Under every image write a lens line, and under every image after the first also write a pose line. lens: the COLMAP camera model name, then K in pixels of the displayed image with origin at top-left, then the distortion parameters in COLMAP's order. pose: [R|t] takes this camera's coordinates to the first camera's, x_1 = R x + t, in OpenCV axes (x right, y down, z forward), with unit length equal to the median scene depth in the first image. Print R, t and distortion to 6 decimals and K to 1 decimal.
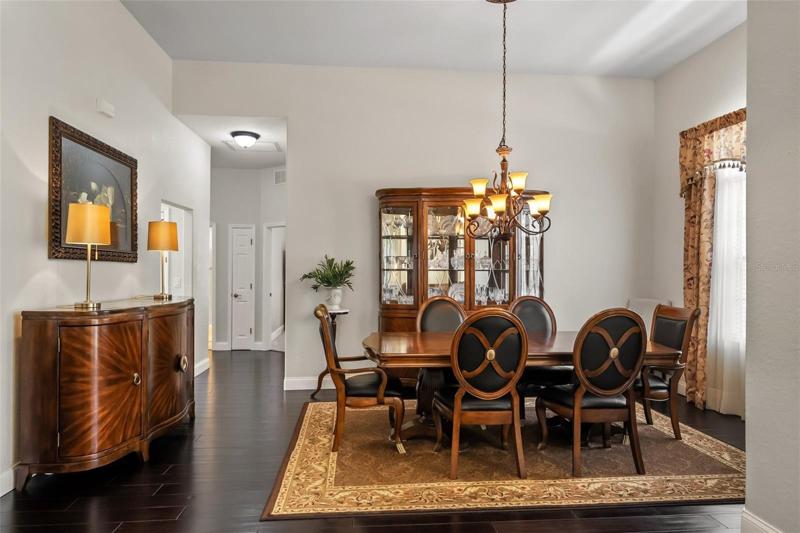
lens RADIAL K [[494.7, 0, 400.0], [0, 494.7, 266.5], [0, 0, 1]] dist [0.006330, 0.001002]
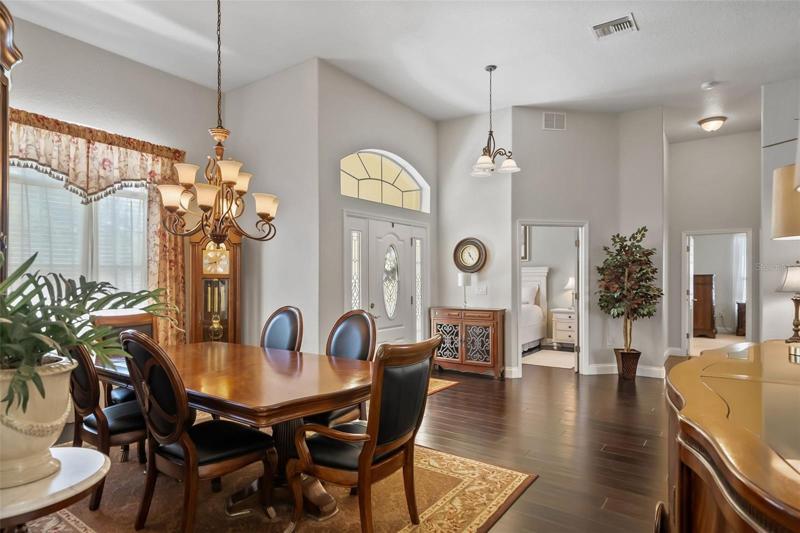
lens RADIAL K [[455.1, 0, 400.0], [0, 455.1, 266.5], [0, 0, 1]] dist [0.020559, 0.000580]
pose [[-0.756558, 0.008079, 0.653877, -0.433766], [-0.012044, 0.999582, -0.026286, 0.001845], [-0.653816, -0.027762, -0.756144, 1.177013]]
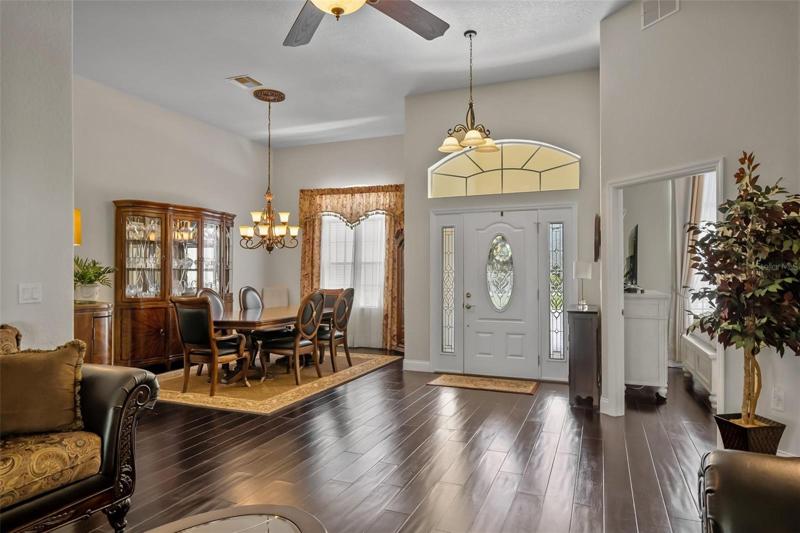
lens RADIAL K [[494.7, 0, 400.0], [0, 494.7, 266.5], [0, 0, 1]] dist [0.006330, 0.001002]
pose [[0.456740, 0.004511, 0.889589, -0.888011], [-0.005207, 0.999984, -0.002398, -0.000998], [-0.889585, -0.003537, 0.456756, -0.104229]]
